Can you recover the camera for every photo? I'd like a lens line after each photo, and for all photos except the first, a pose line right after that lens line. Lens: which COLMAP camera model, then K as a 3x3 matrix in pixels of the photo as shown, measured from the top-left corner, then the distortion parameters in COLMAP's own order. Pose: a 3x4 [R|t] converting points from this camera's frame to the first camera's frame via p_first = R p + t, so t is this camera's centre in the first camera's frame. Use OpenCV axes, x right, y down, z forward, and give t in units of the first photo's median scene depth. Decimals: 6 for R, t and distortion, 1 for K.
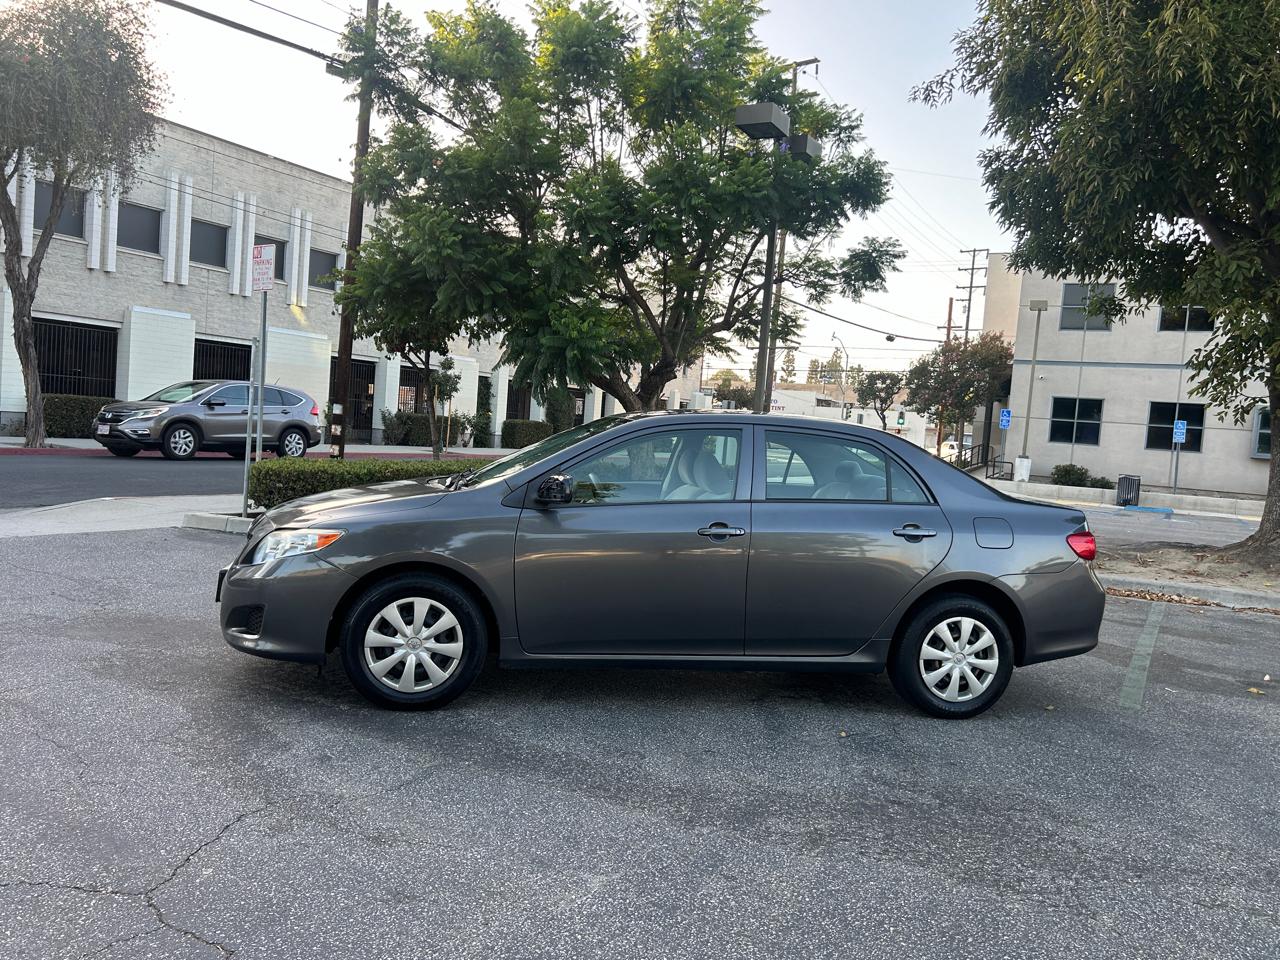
lens RADIAL K [[960.2, 0, 639.0], [0, 960.2, 484.4], [0, 0, 1]] dist [0.046819, -0.049224]
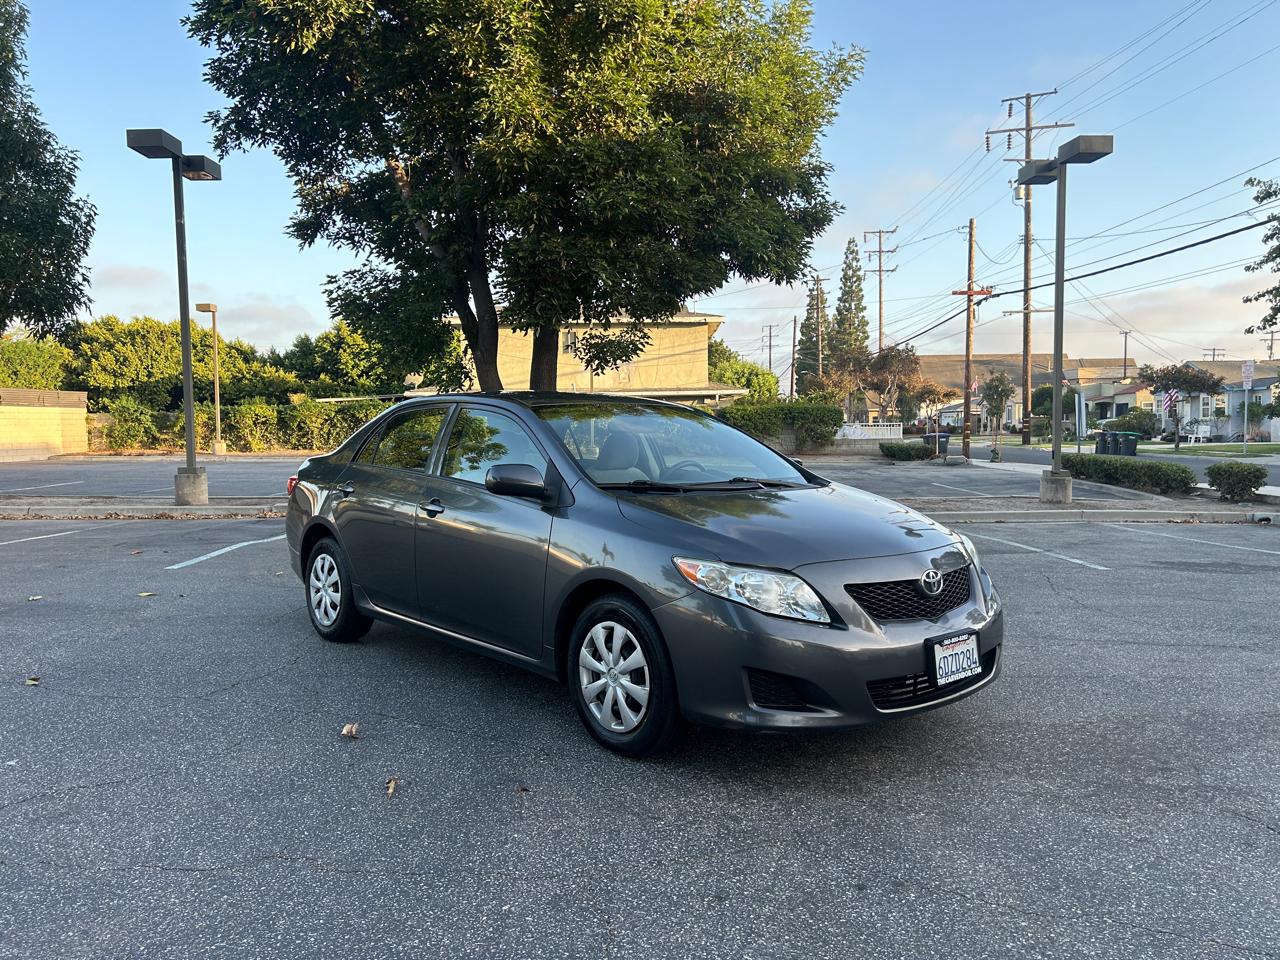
lens RADIAL K [[960.2, 0, 650.0], [0, 960.2, 469.8], [0, 0, 1]] dist [0.046819, -0.049224]
pose [[-0.868041, -0.044610, -0.494485, 1.316259], [-0.086208, 0.994369, 0.061625, 0.004755], [0.488952, 0.096122, -0.866999, 1.678130]]
